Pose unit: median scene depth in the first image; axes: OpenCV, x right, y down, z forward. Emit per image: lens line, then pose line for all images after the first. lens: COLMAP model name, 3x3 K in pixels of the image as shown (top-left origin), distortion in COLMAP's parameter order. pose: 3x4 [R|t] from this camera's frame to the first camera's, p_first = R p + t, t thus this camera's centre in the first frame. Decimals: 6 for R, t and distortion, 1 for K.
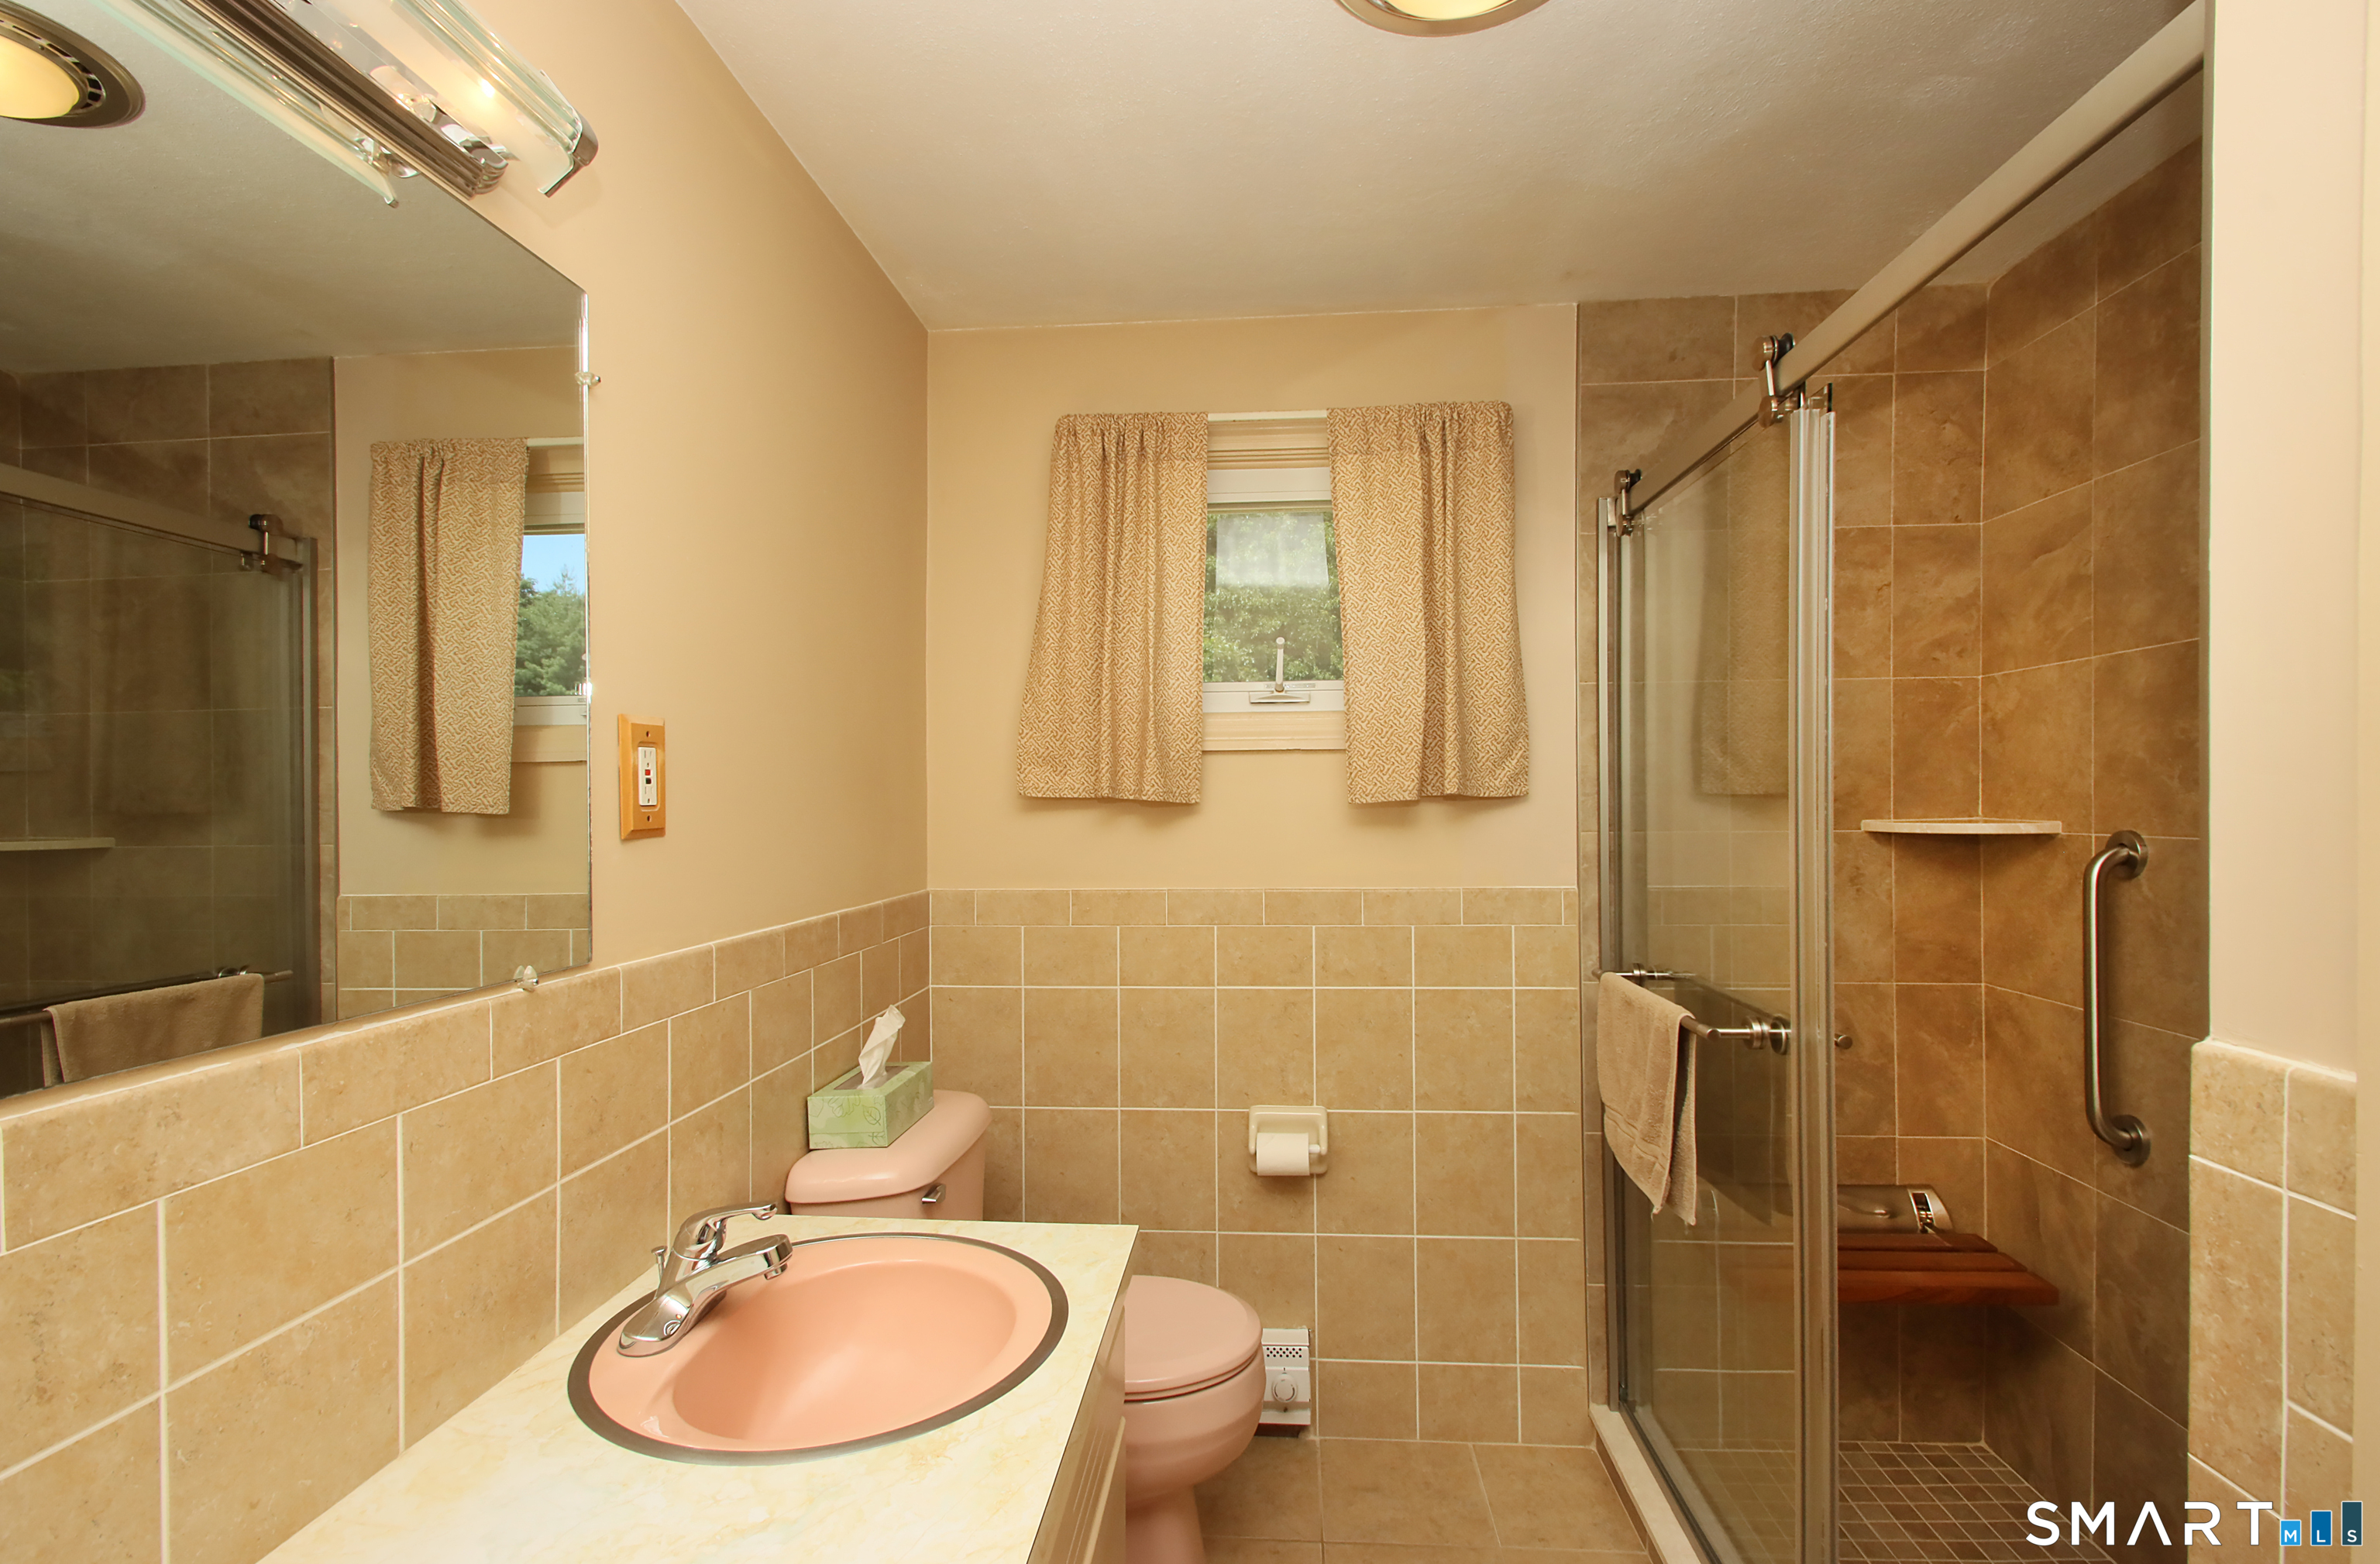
lens RADIAL K [[1111.2, 0, 1223.3], [0, 1111.2, 843.0], [0, 0, 1]] dist [0.012965, -0.013872]
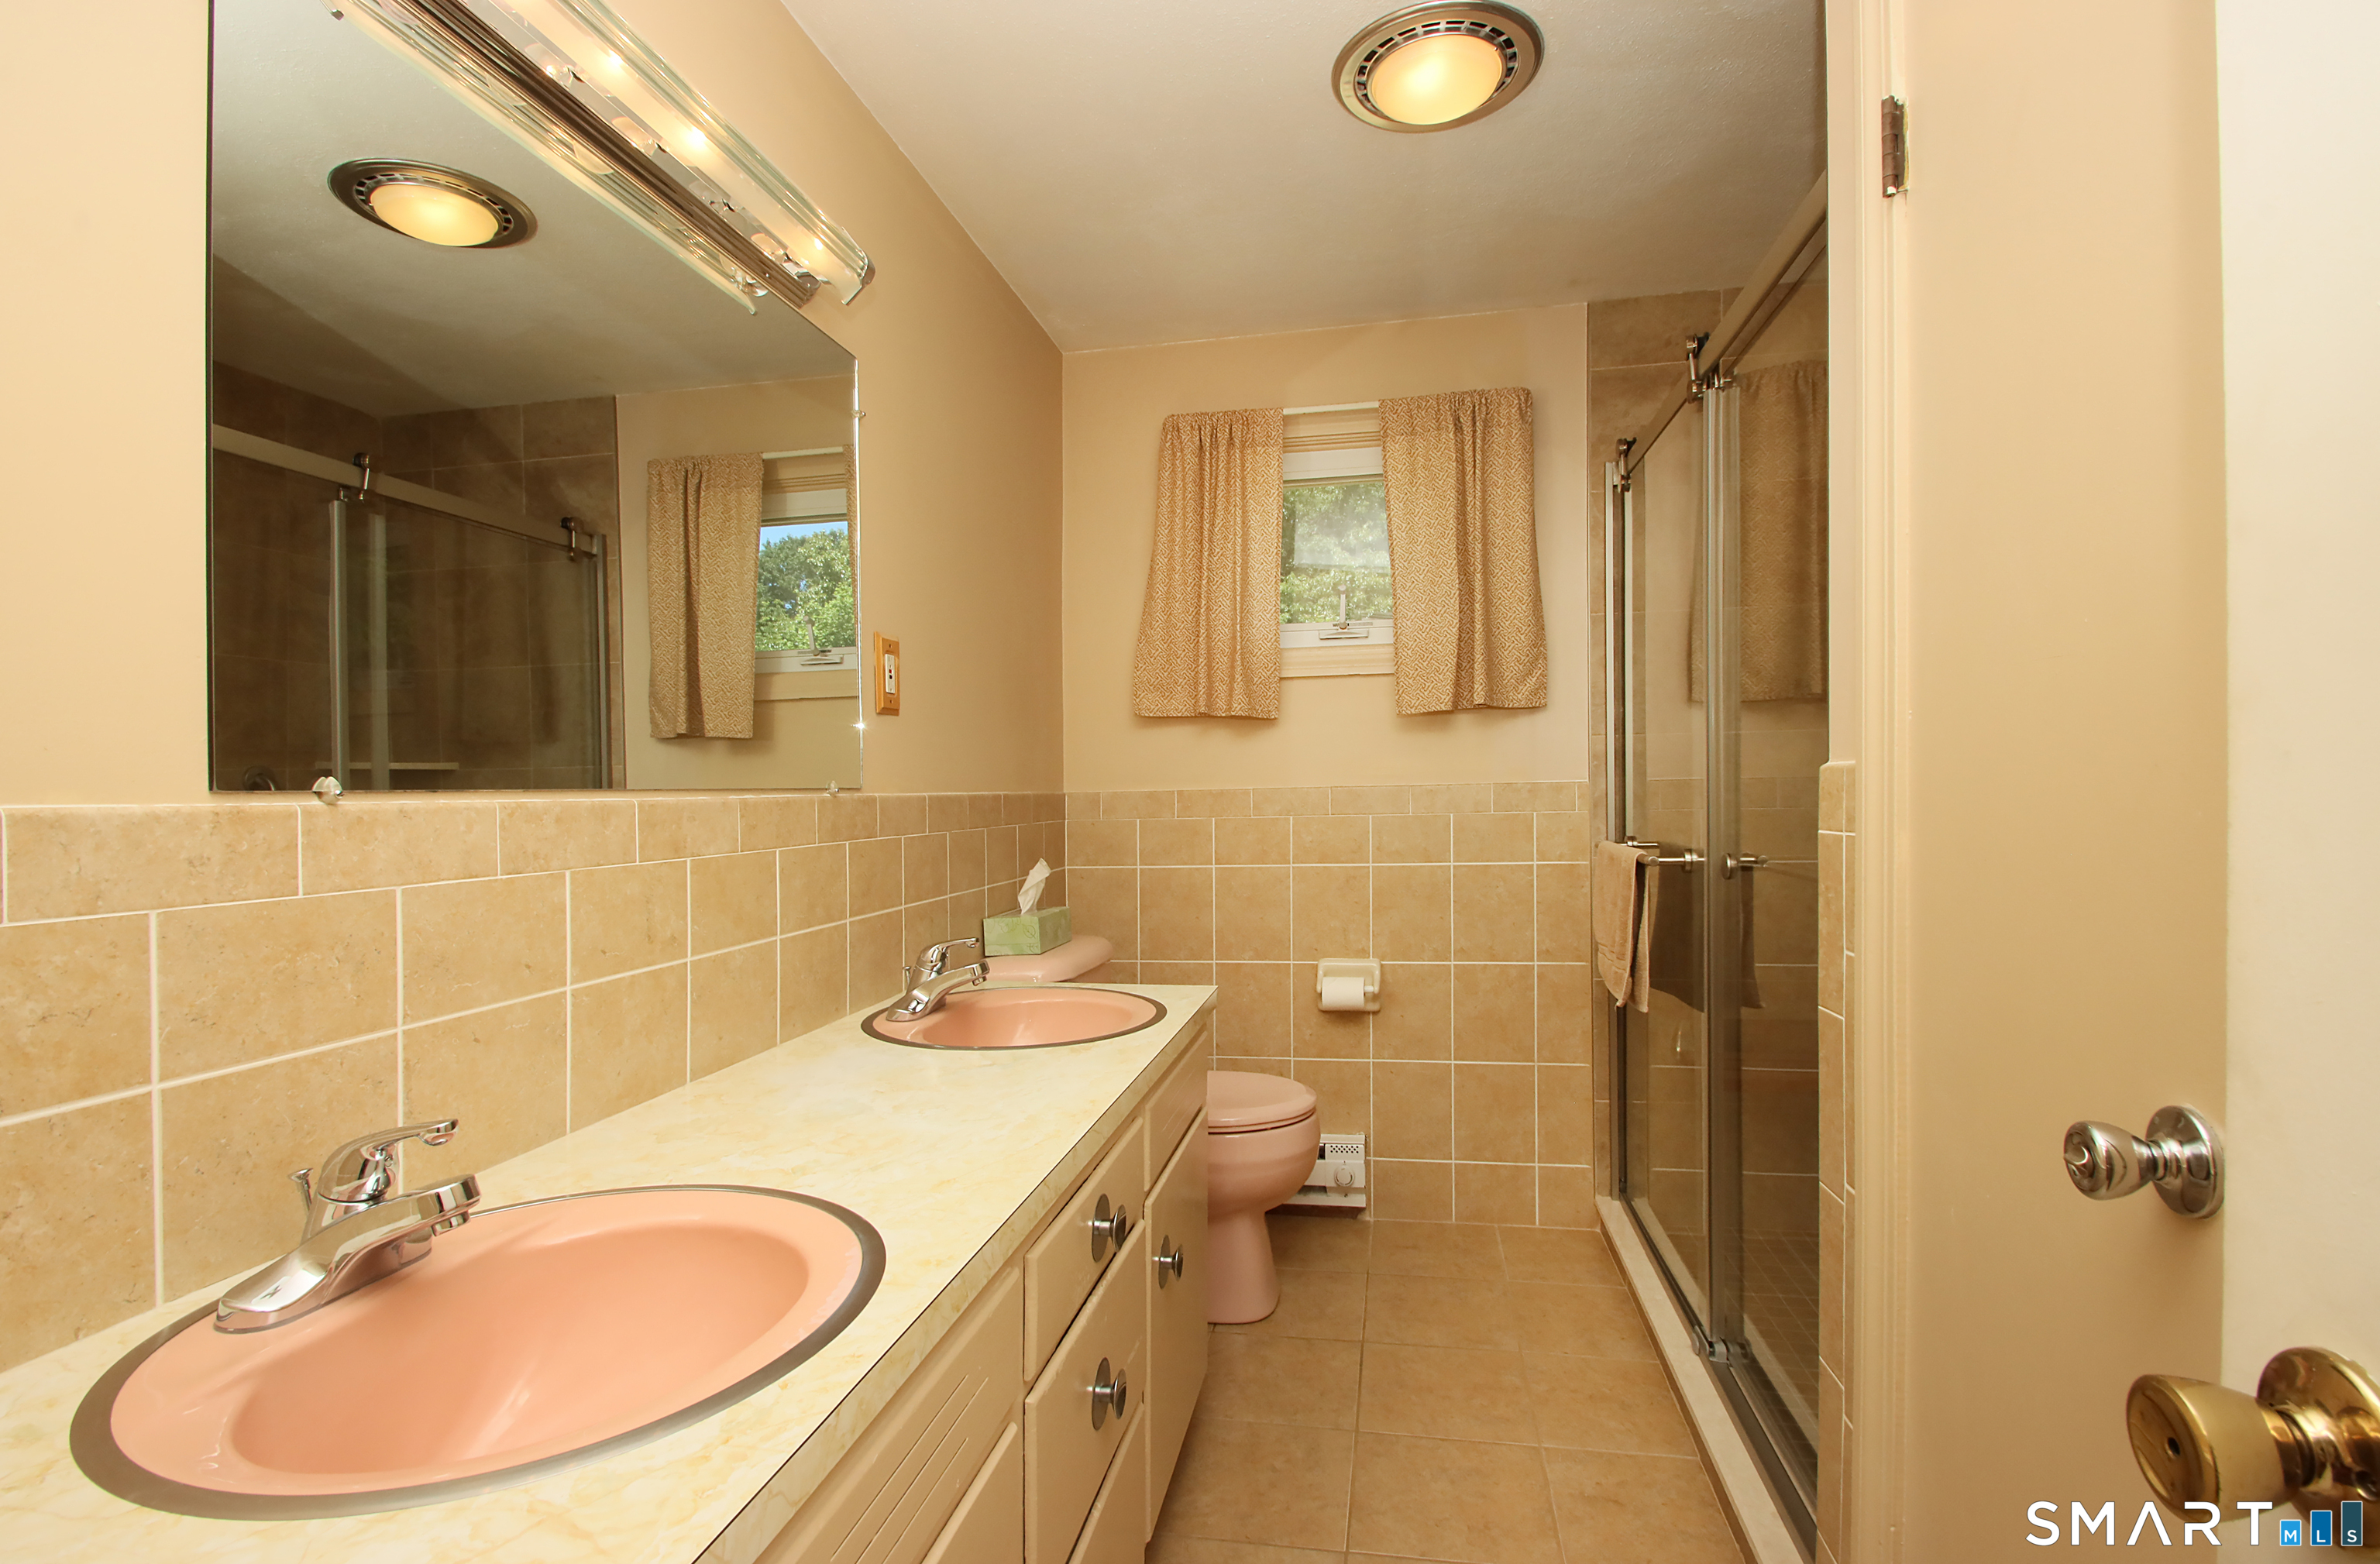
lens RADIAL K [[1111.2, 0, 1203.5], [0, 1111.2, 797.8], [0, 0, 1]] dist [0.012965, -0.013872]
pose [[0.992571, -0.006852, -0.121472, 0.049438], [0.003887, 0.999689, -0.024623, 0.088394], [0.121603, 0.023968, 0.992289, -0.260092]]
